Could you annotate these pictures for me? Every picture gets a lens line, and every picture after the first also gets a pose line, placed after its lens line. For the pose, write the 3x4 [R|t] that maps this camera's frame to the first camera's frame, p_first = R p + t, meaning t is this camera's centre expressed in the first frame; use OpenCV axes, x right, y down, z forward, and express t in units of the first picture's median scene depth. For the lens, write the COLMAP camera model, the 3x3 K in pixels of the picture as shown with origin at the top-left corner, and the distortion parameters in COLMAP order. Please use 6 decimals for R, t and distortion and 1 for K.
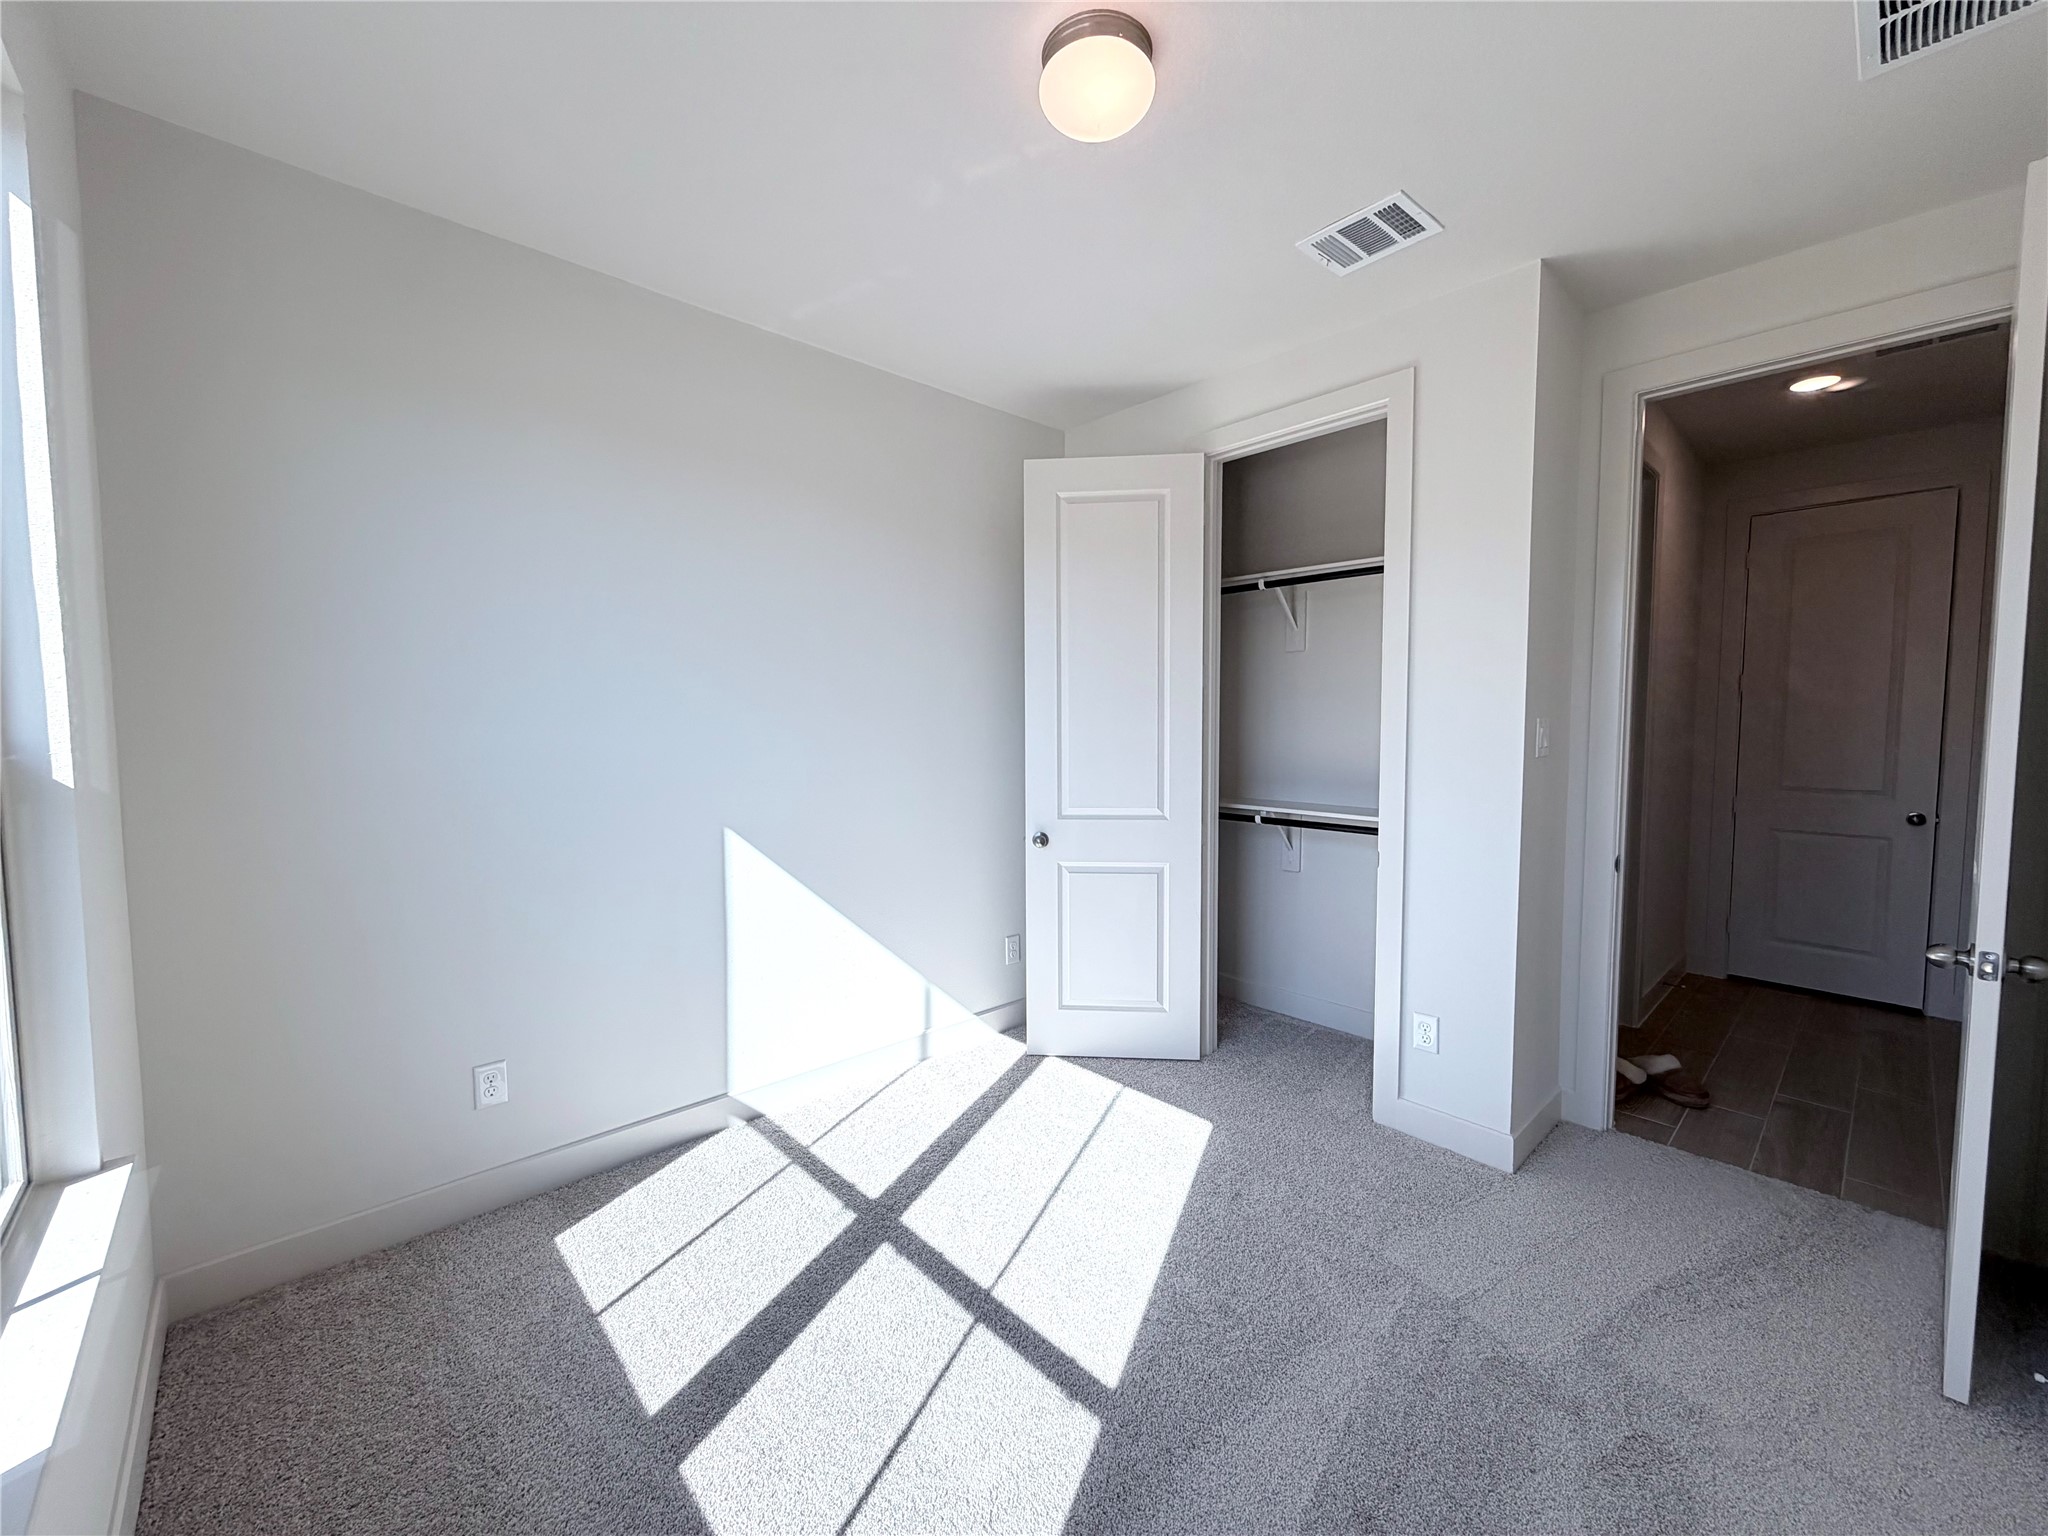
lens RADIAL K [[819.1, 0, 1014.9], [0, 819.1, 770.0], [0, 0, 1]] dist [0.000513, 0.000240]
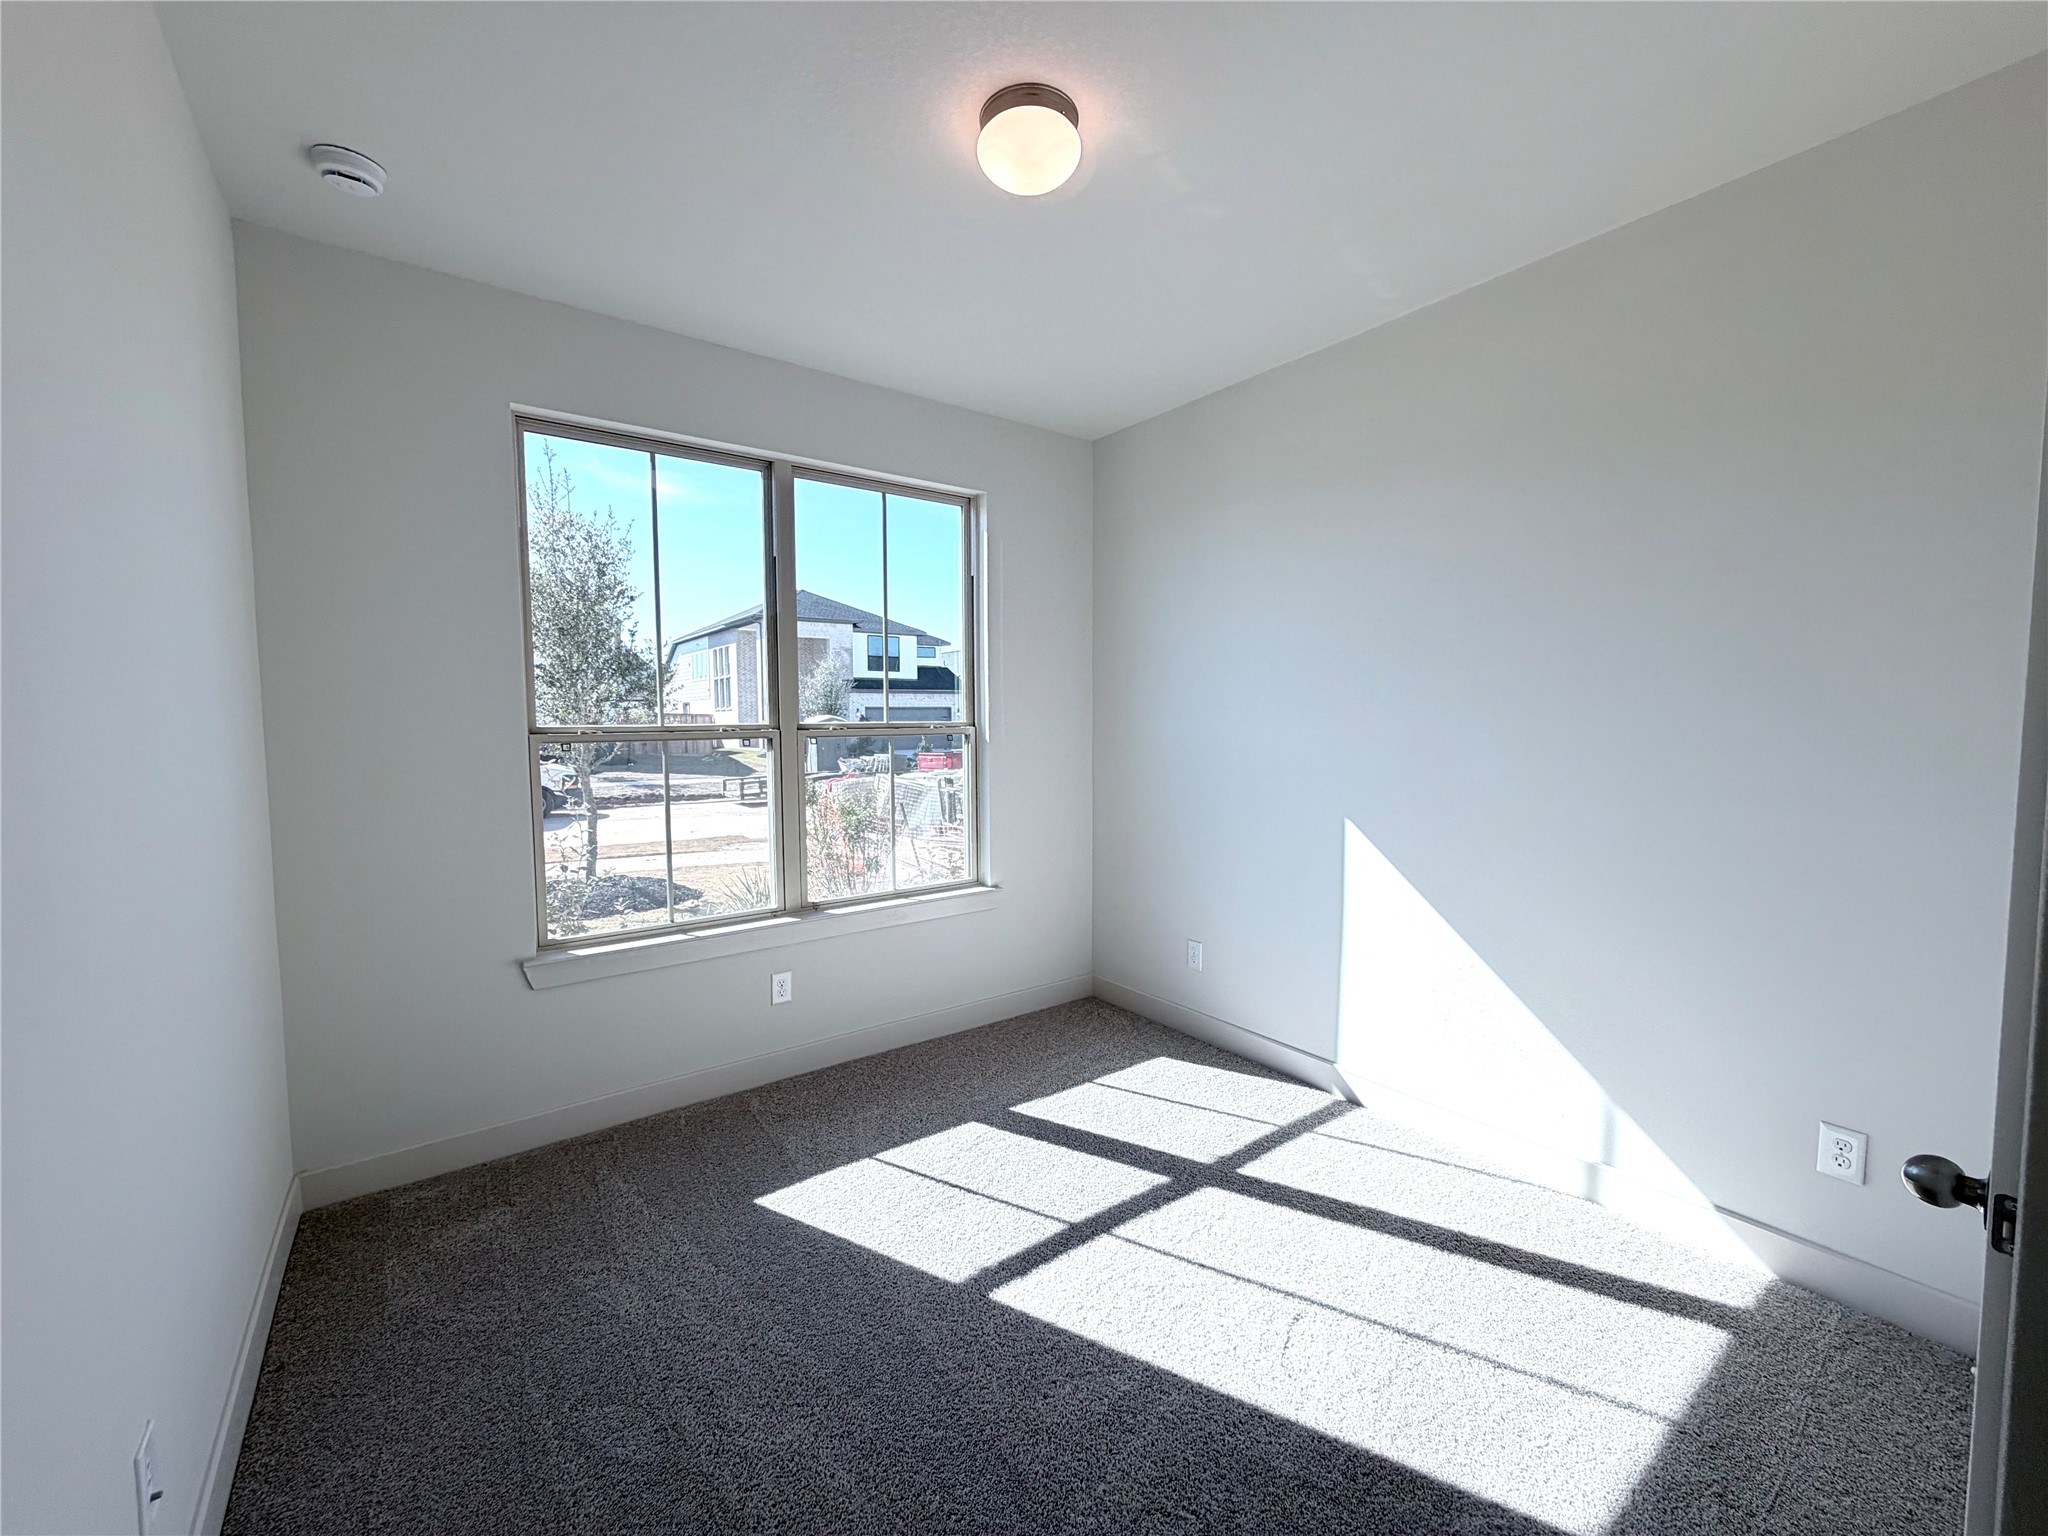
lens RADIAL K [[819.1, 0, 1016.4], [0, 819.1, 769.8], [0, 0, 1]] dist [0.000513, 0.000240]
pose [[-0.124170, 0.068059, -0.989924, 0.799461], [-0.048481, 0.996037, 0.074560, -0.052616], [0.991076, 0.057251, -0.120378, 0.745419]]
